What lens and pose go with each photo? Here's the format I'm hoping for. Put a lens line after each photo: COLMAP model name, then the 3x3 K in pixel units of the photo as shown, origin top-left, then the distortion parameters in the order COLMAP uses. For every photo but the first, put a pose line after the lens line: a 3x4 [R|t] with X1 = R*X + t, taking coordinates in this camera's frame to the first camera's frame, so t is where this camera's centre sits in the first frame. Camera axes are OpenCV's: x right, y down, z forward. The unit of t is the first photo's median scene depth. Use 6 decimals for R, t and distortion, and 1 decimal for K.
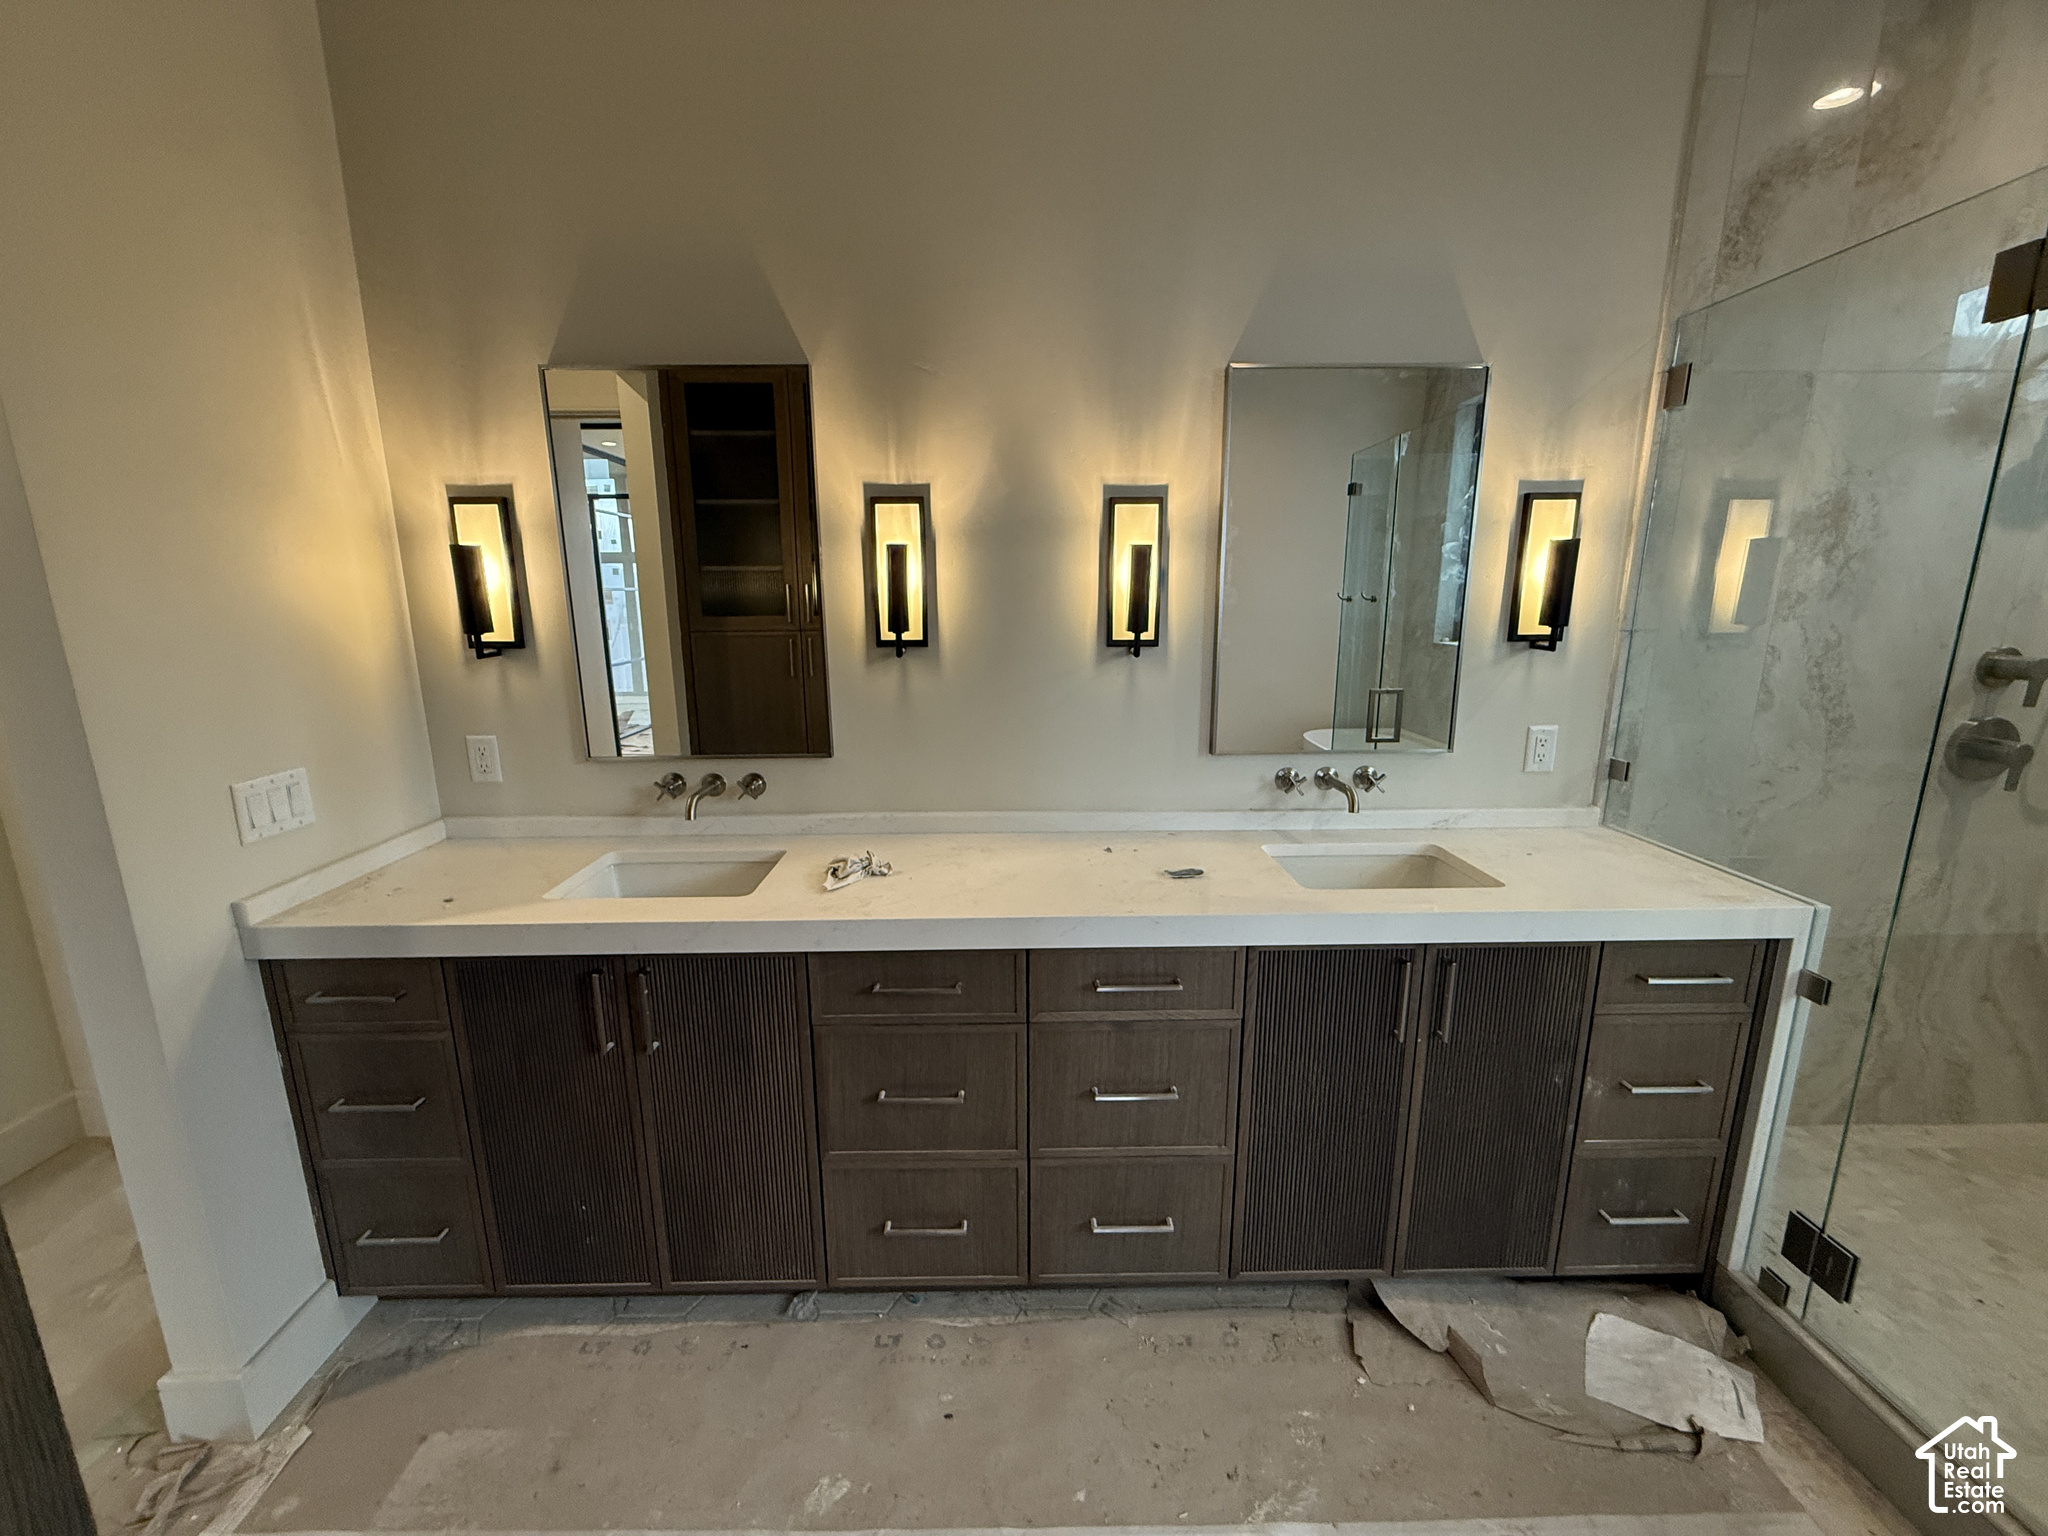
lens RADIAL K [[818.6, 0, 1017.9], [0, 818.6, 769.2], [0, 0, 1]] dist [0.003458, 0.000457]
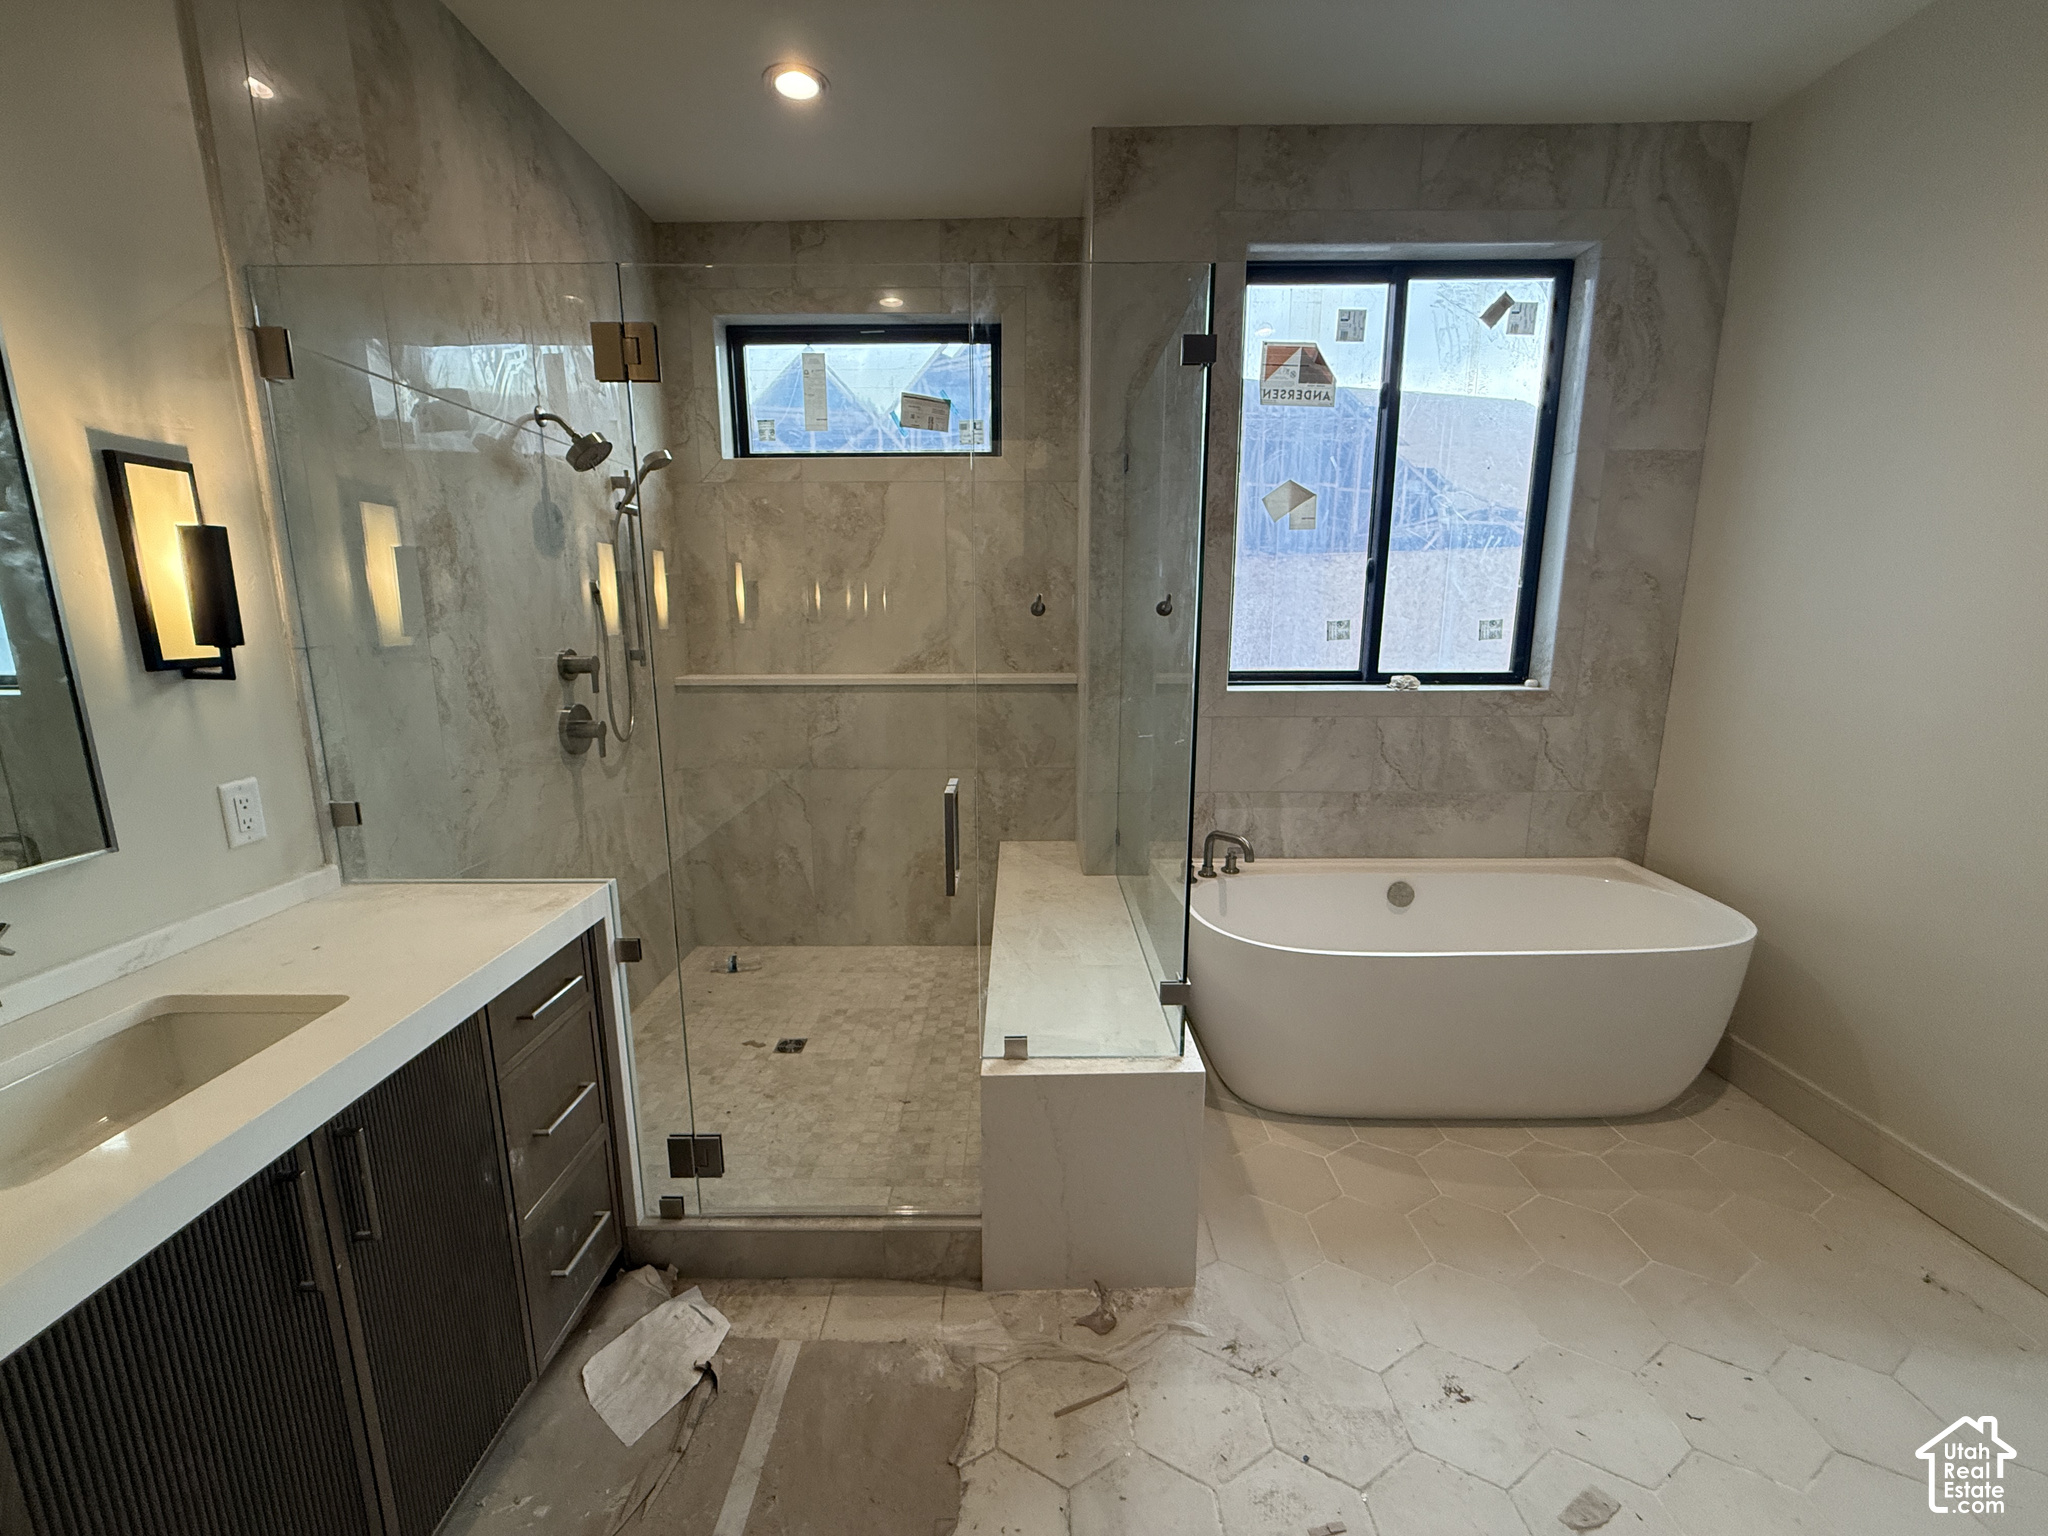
lens RADIAL K [[818.6, 0, 1017.6], [0, 818.6, 765.9], [0, 0, 1]] dist [0.003458, 0.000457]
pose [[0.021797, -0.183659, 0.982748, -0.068609], [0.207872, 0.962332, 0.175233, -0.054277], [-0.977913, 0.200466, 0.059153, 0.293712]]
